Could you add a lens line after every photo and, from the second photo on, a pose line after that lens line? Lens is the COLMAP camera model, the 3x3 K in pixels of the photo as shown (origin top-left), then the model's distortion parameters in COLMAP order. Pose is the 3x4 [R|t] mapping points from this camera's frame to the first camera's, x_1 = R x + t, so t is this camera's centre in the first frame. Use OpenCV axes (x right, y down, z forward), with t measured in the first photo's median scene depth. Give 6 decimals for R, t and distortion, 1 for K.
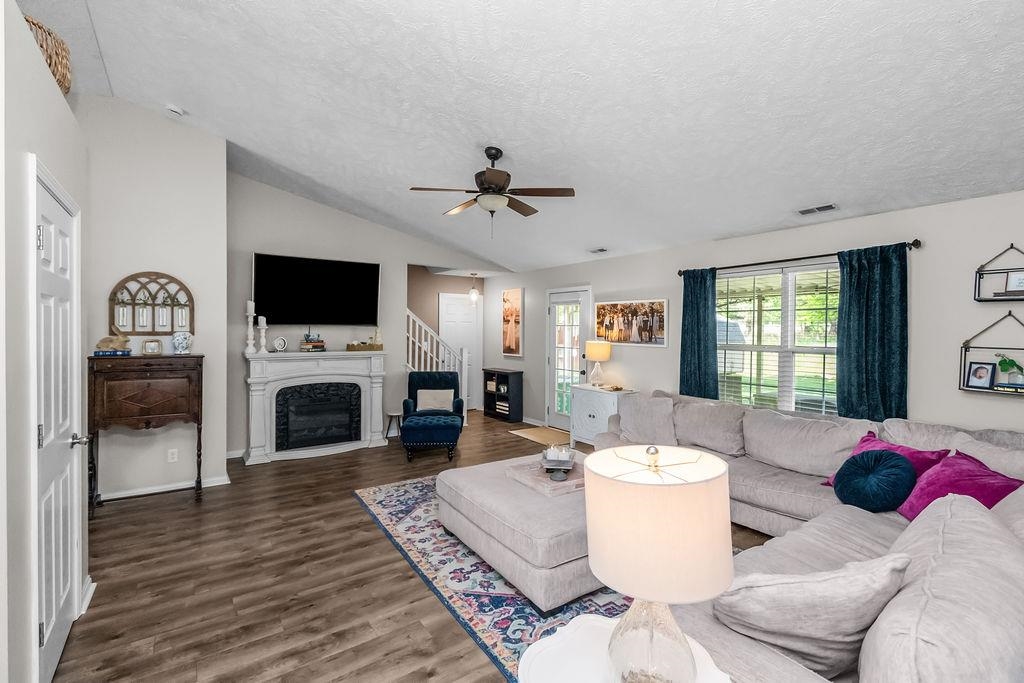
lens RADIAL K [[460.6, 0, 512.0], [0, 460.6, 341.5], [0, 0, 1]] dist [0.003244, -0.000221]
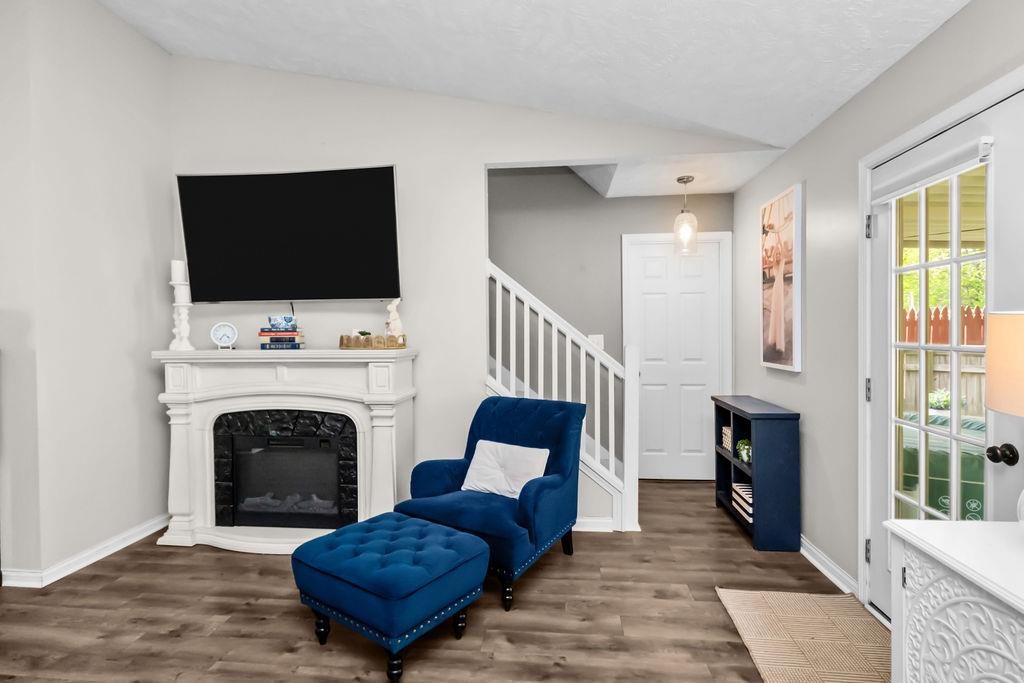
lens RADIAL K [[497.3, 0, 512.0], [0, 497.3, 341.5], [0, 0, 1]] dist [-0.001290, -0.000674]
pose [[0.746897, -0.001107, -0.664938, 0.182152], [-0.002883, 0.999984, -0.004903, 0.017697], [0.664933, 0.005579, 0.746882, 0.889348]]
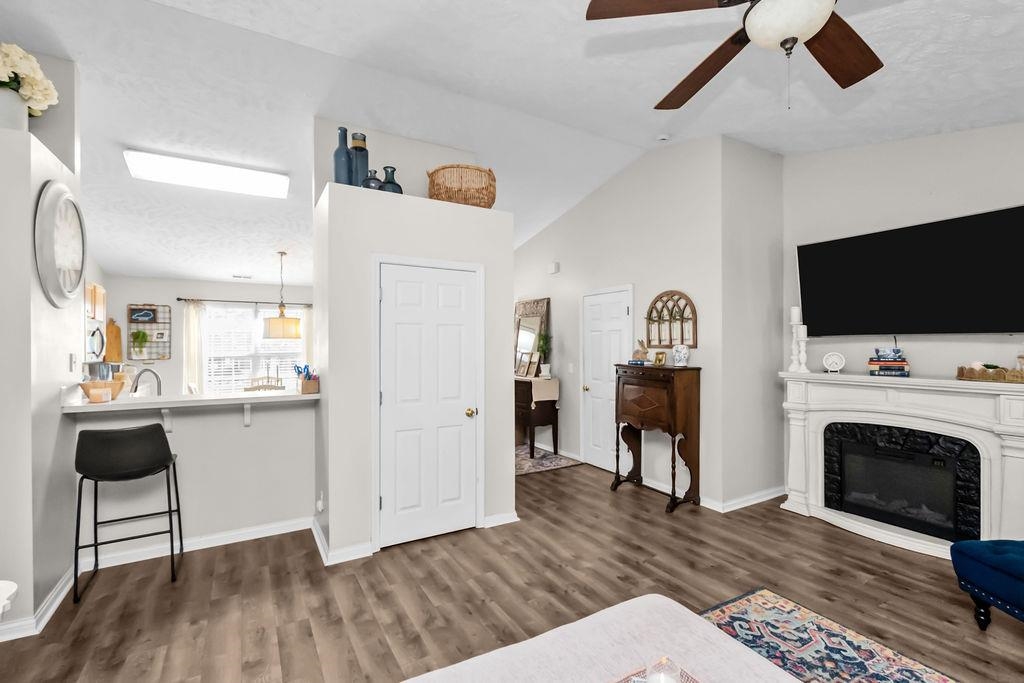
lens RADIAL K [[460.6, 0, 512.0], [0, 460.6, 341.5], [0, 0, 1]] dist [0.003244, -0.000221]
pose [[-0.091434, -0.009733, -0.995764, 0.310038], [-0.023815, 0.999688, -0.007585, -0.010190], [0.995526, 0.023021, -0.091638, 0.636534]]
